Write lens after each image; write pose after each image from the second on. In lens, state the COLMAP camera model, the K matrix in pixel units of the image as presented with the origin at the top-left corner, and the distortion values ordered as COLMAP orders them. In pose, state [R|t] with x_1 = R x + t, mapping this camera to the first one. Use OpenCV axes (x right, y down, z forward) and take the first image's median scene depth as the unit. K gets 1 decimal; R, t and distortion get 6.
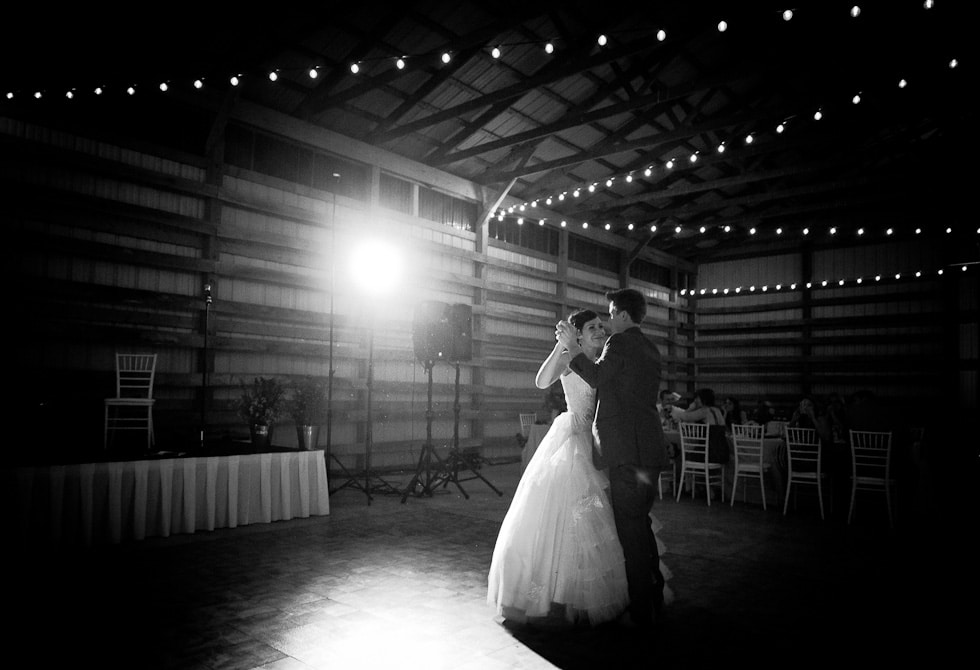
lens RADIAL K [[689.5, 0, 492.5], [0, 689.5, 369.4], [0, 0, 1]] dist [0.004539, 0.001211]
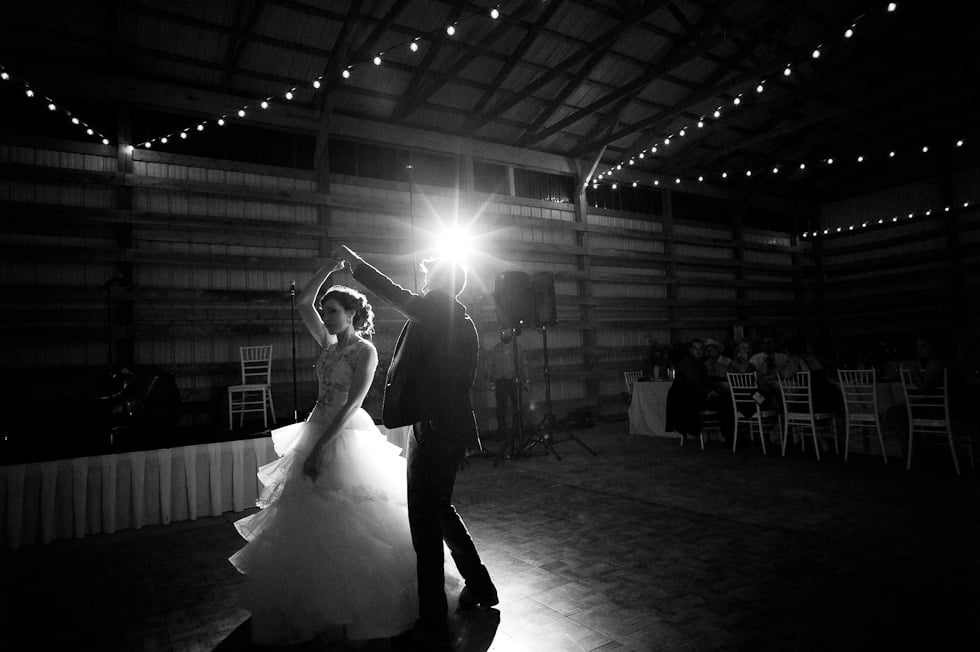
lens RADIAL K [[605.1, 0, 490.0], [0, 605.1, 326.0], [0, 0, 1]] dist [0.003186, 0.001250]
pose [[0.962684, -0.089412, -0.255433, 0.077756], [0.085175, 0.995983, -0.027626, 0.003807], [0.256877, 0.004838, 0.966432, 0.074887]]
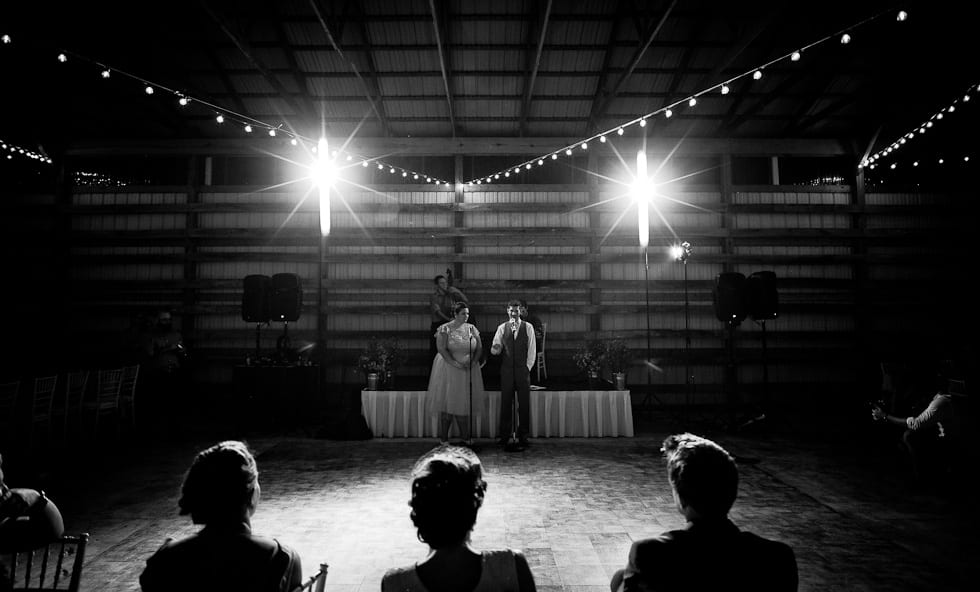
lens RADIAL K [[477.2, 0, 490.0], [0, 477.2, 296.0], [0, 0, 1]] dist [0.000638, 0.000061]
pose [[0.679709, -0.096459, -0.727112, 0.122893], [0.046778, 0.994998, -0.088268, 0.007234], [0.731989, 0.025983, 0.680821, 0.123356]]
